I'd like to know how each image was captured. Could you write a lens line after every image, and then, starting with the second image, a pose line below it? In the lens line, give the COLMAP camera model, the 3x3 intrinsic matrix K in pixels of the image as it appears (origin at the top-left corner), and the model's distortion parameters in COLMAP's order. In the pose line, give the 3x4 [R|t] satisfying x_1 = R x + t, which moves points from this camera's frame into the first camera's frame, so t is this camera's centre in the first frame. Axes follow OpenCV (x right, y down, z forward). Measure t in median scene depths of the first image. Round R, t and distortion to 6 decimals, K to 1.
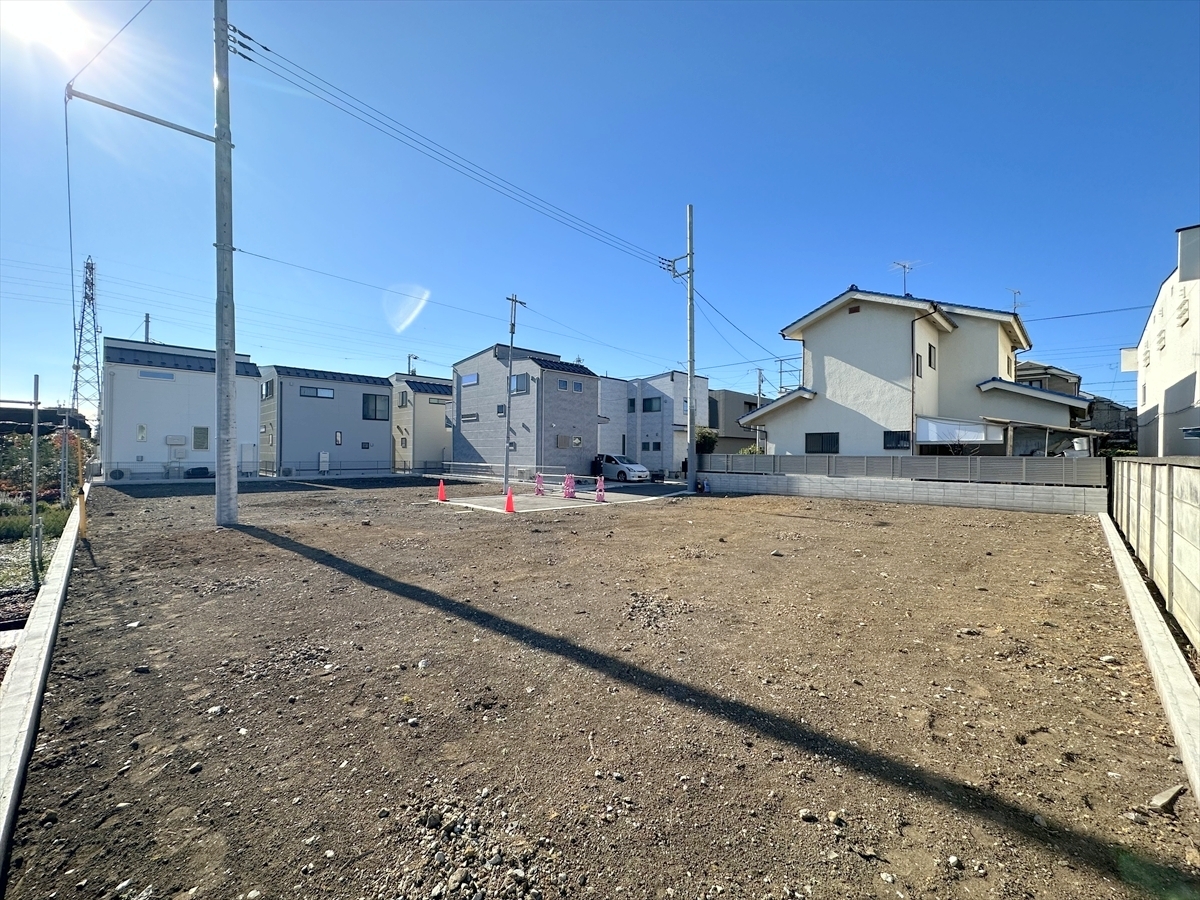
lens RADIAL K [[477.8, 0, 600.0], [0, 477.8, 450.0], [0, 0, 1]] dist [-0.000757, 0.000132]
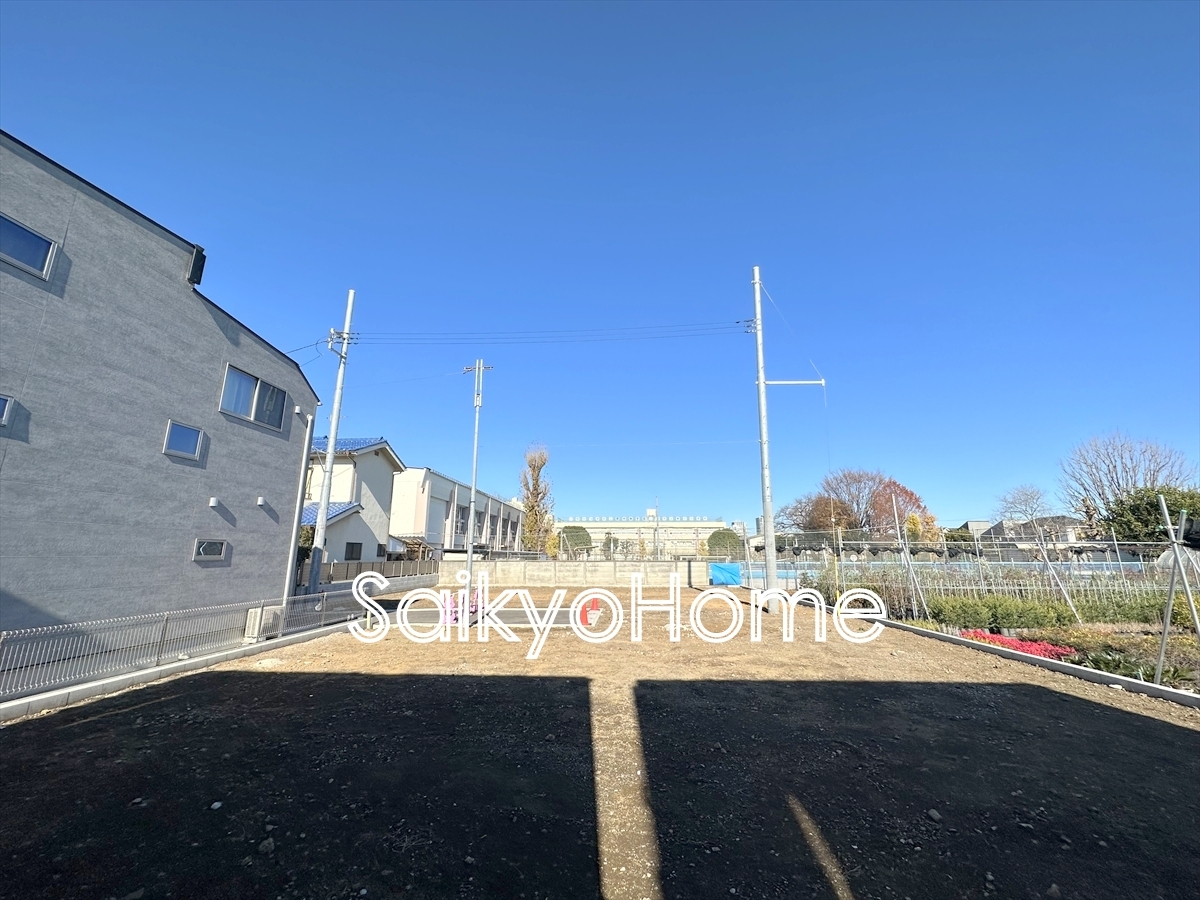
lens RADIAL K [[477.8, 0, 600.0], [0, 477.8, 450.0], [0, 0, 1]] dist [-0.000757, 0.000132]
pose [[-0.663268, 0.153722, 0.732424, -0.858853], [-0.010451, 0.976679, -0.214451, -0.012206], [-0.748309, -0.149893, -0.646193, 1.325173]]
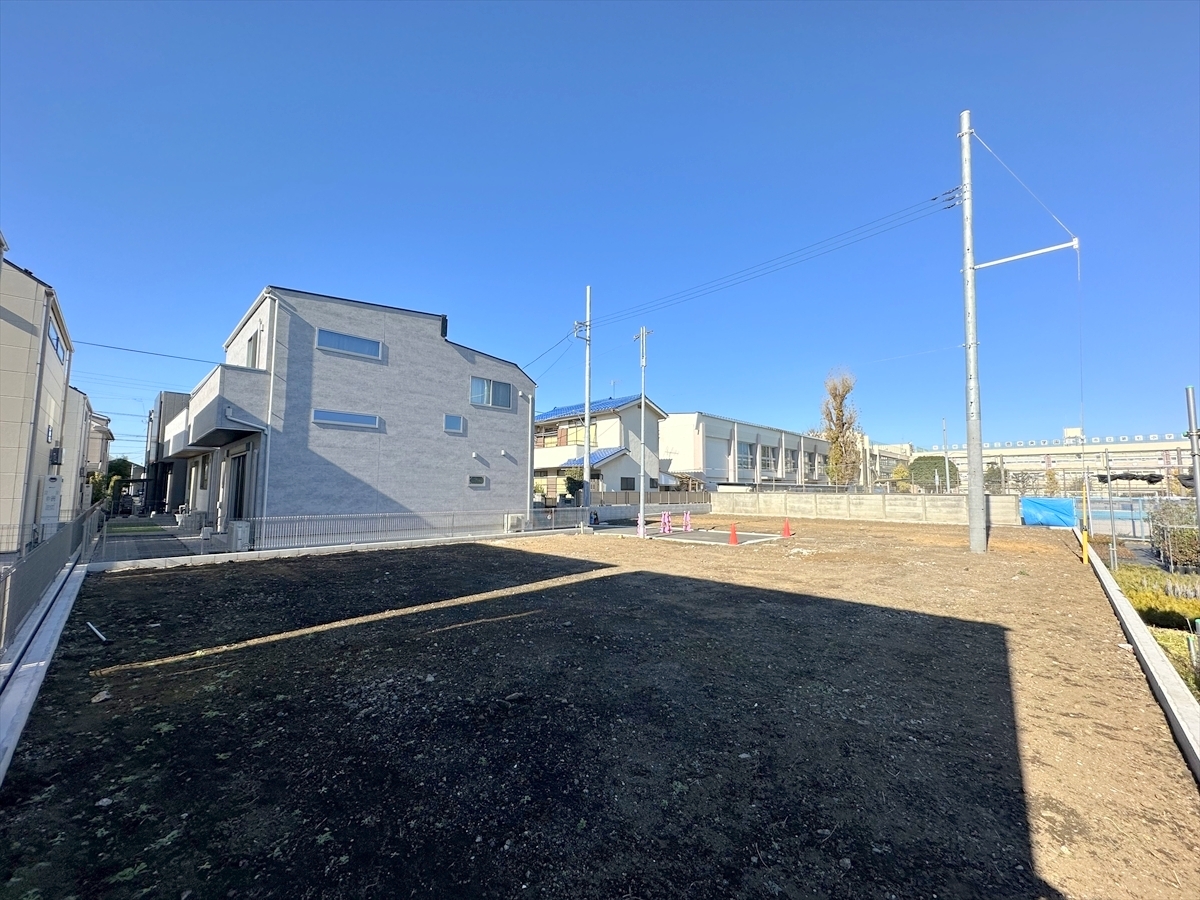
lens RADIAL K [[477.8, 0, 600.0], [0, 477.8, 450.0], [0, 0, 1]] dist [-0.000757, 0.000132]
pose [[-0.003076, 0.075077, 0.997173, -1.105356], [-0.011999, 0.997103, -0.075109, -0.006361], [-0.999923, -0.012196, -0.002166, 1.074052]]
